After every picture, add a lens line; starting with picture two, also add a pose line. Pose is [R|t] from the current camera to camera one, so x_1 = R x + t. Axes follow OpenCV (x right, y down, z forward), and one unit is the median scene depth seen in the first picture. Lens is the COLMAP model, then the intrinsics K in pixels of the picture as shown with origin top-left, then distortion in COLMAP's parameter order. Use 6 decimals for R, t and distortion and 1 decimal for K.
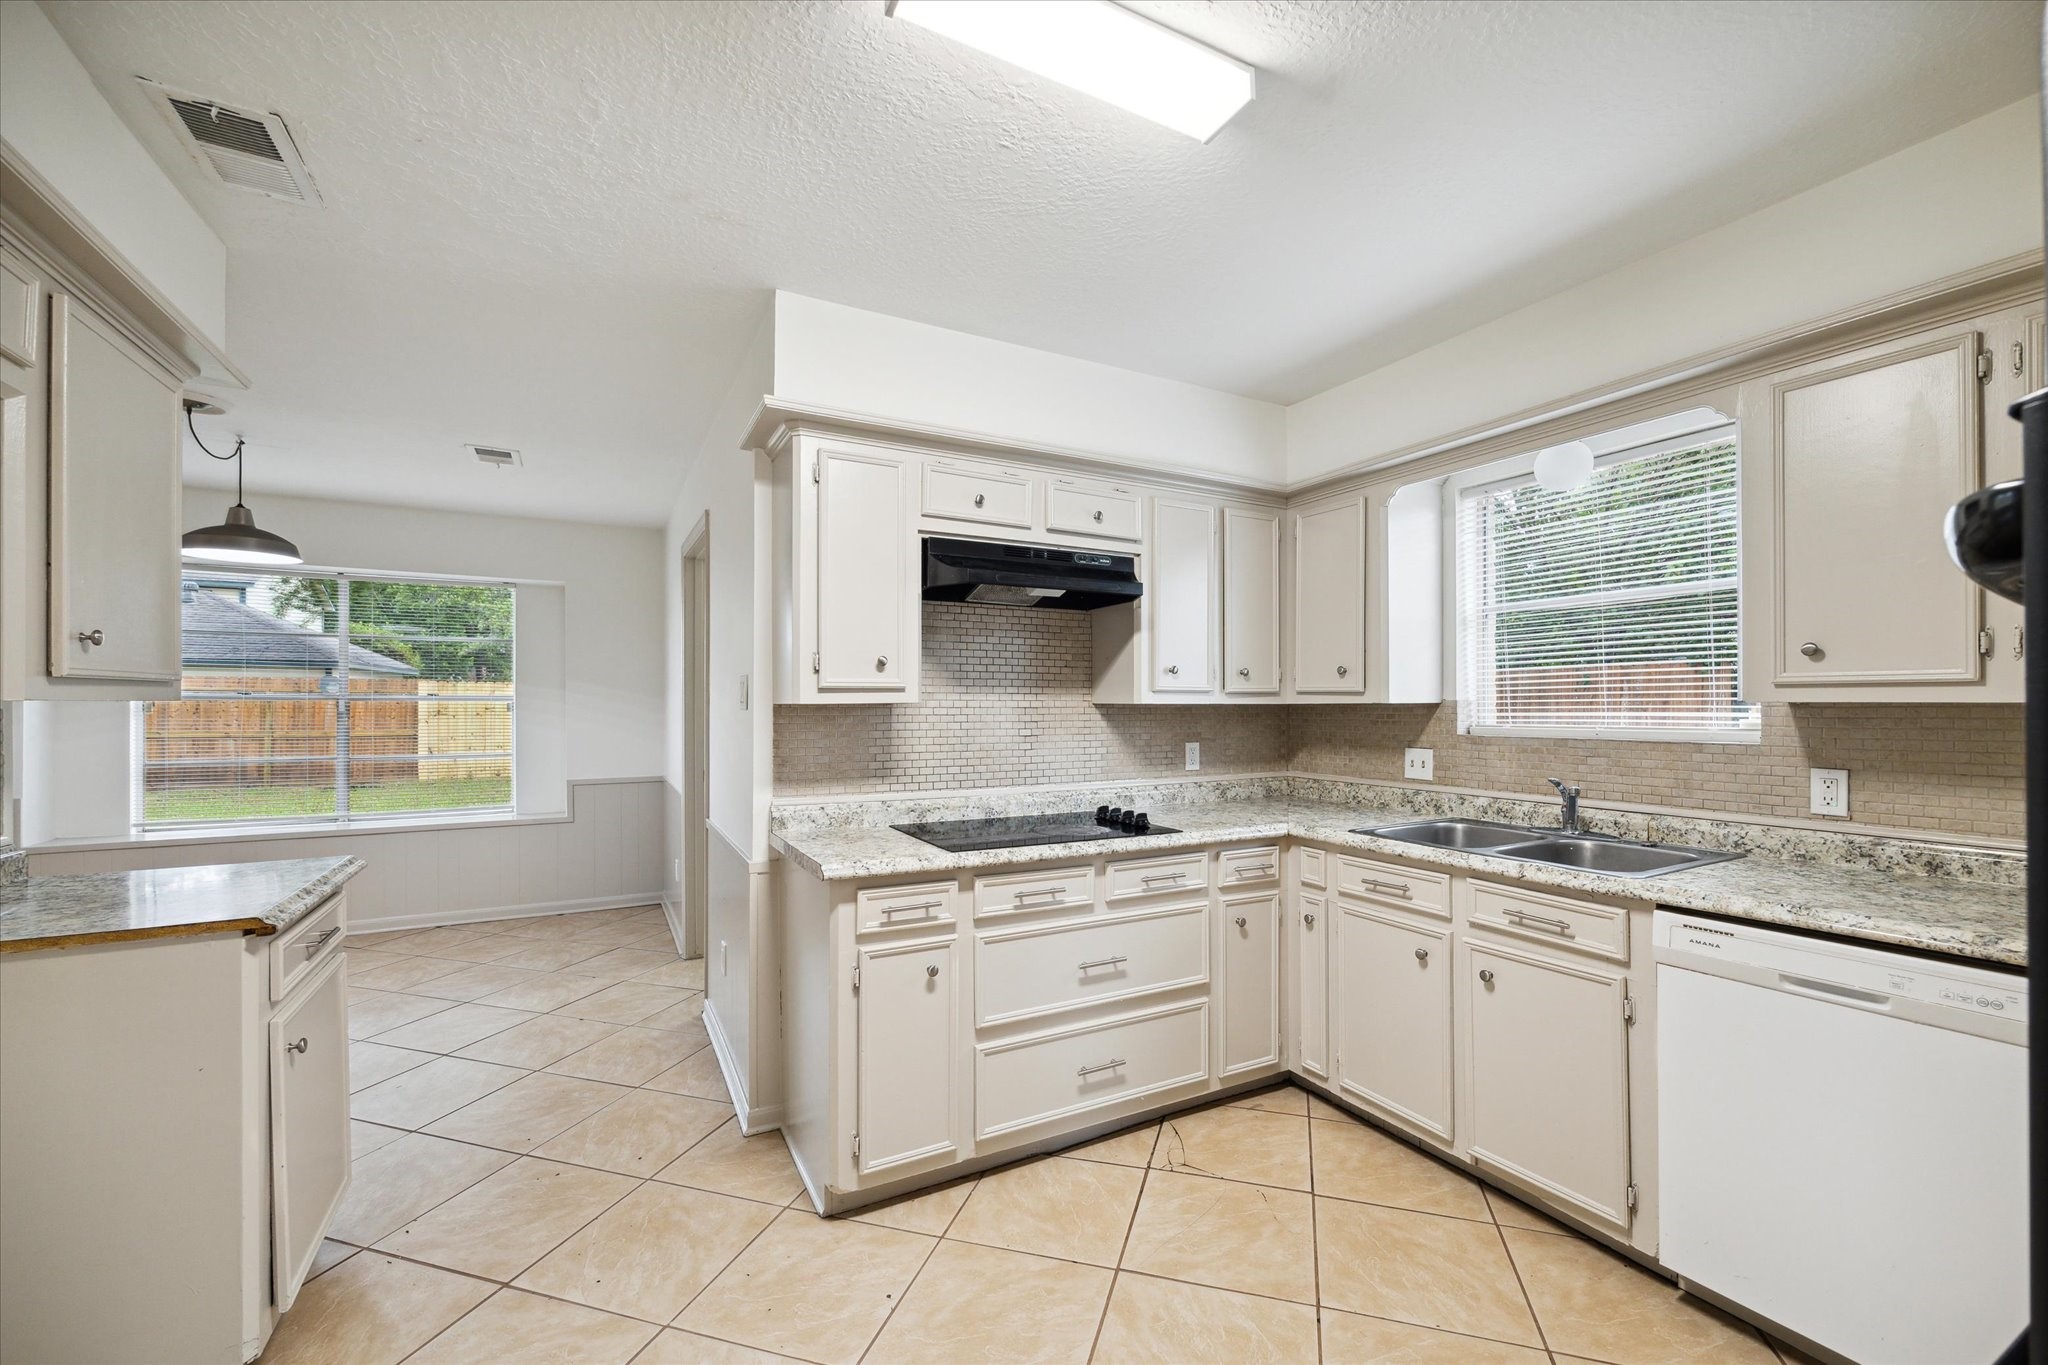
lens RADIAL K [[848.1, 0, 1045.2], [0, 848.1, 699.2], [0, 0, 1]] dist [-0.002722, -0.000102]
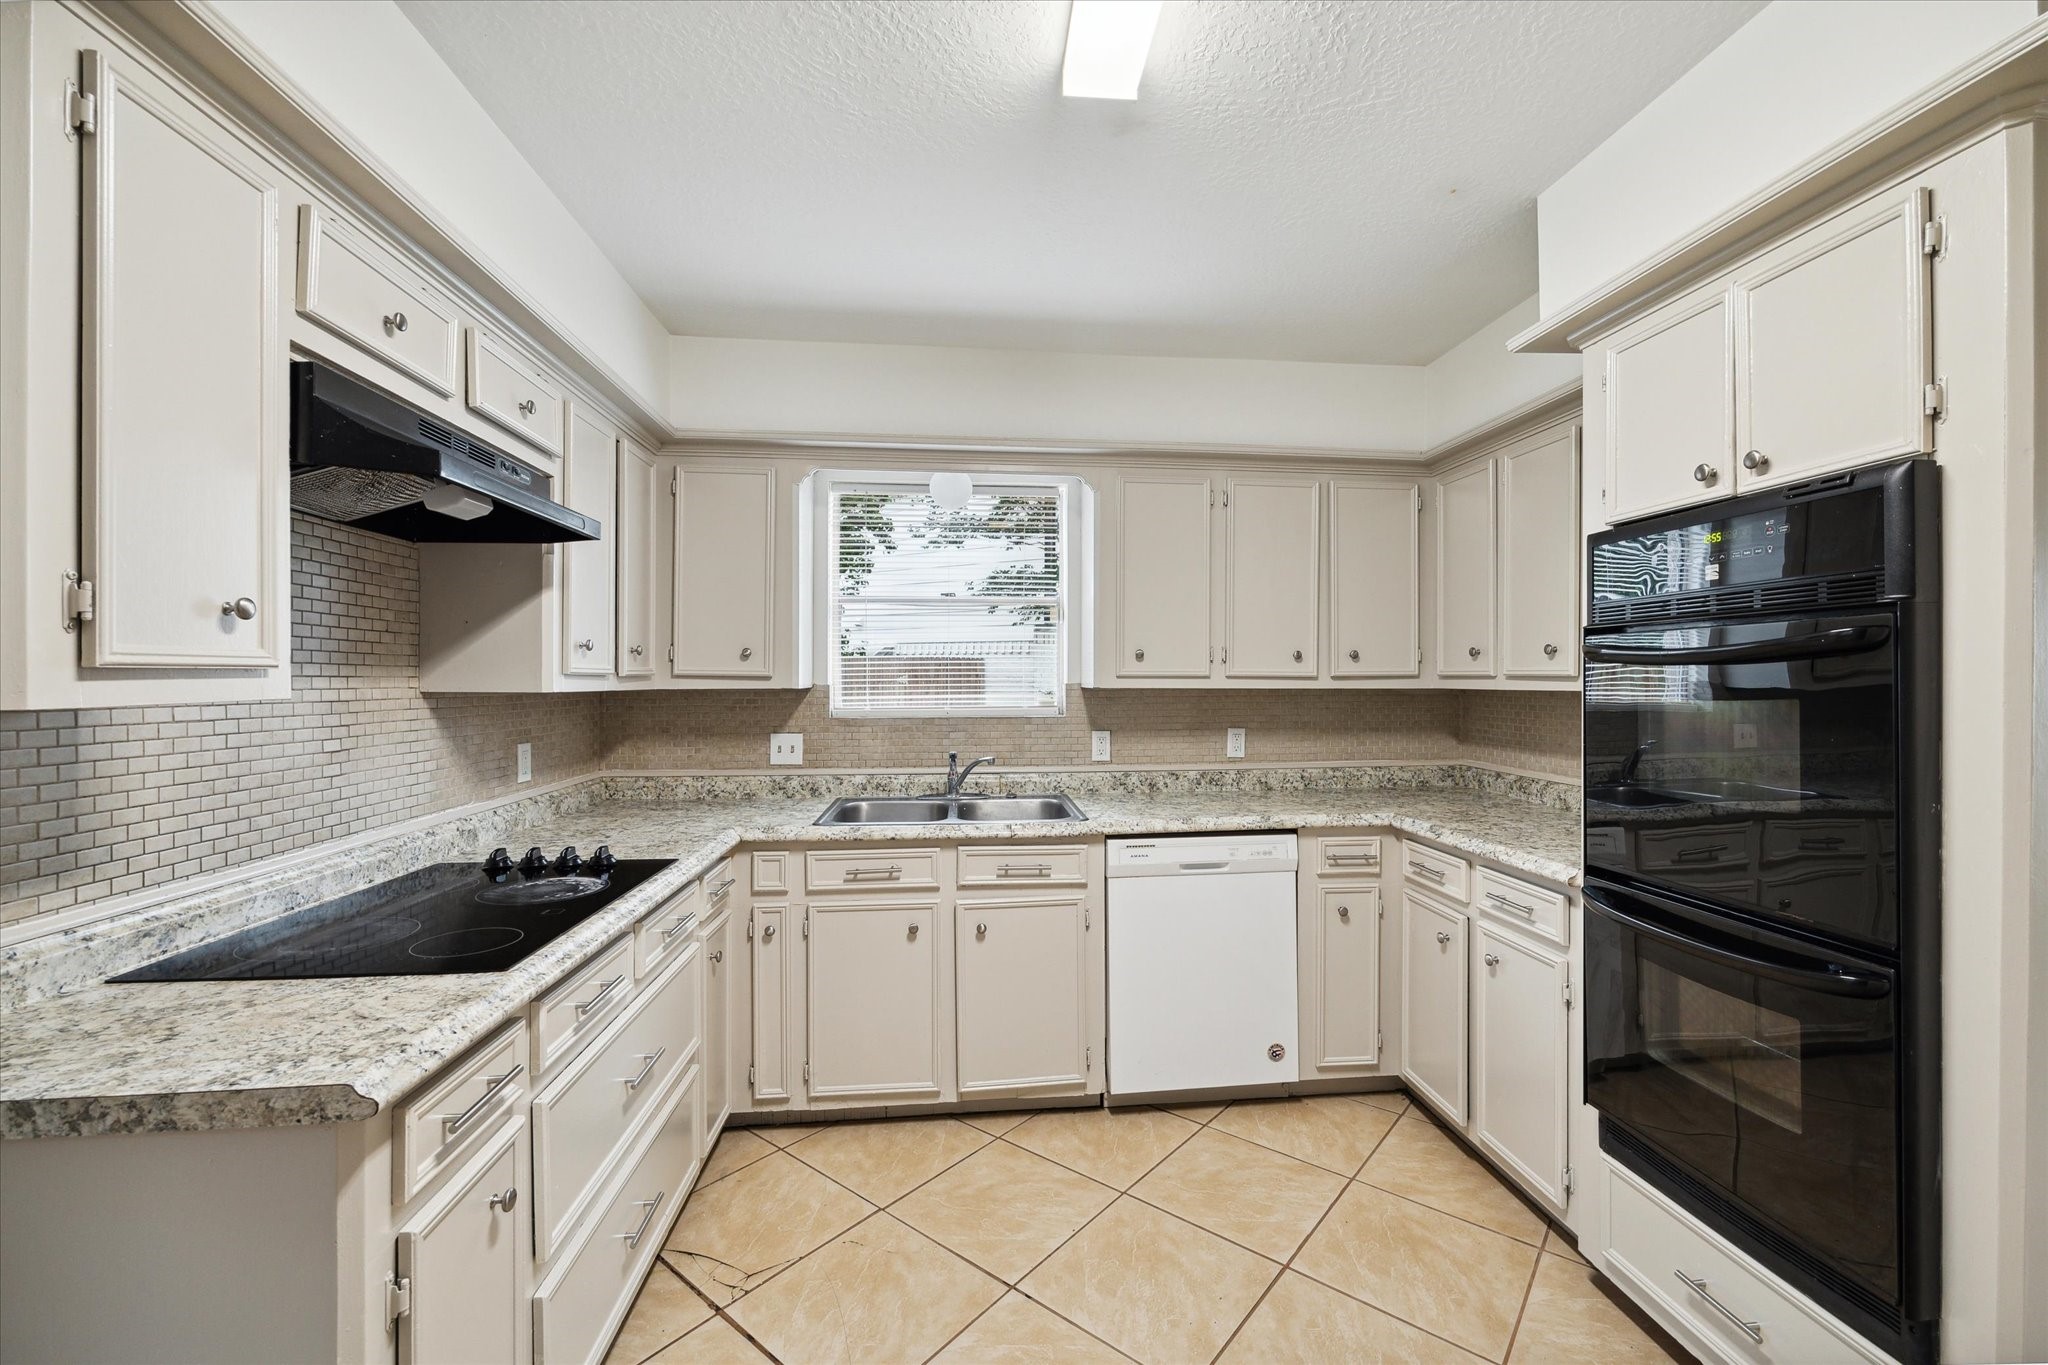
lens RADIAL K [[848.1, 0, 1044.2], [0, 848.1, 676.3], [0, 0, 1]] dist [-0.002722, -0.000102]
pose [[0.374486, 0.004068, 0.927224, -0.387783], [-0.007447, 0.999971, -0.001380, -0.010005], [-0.927203, -0.006389, 0.374505, 0.374355]]
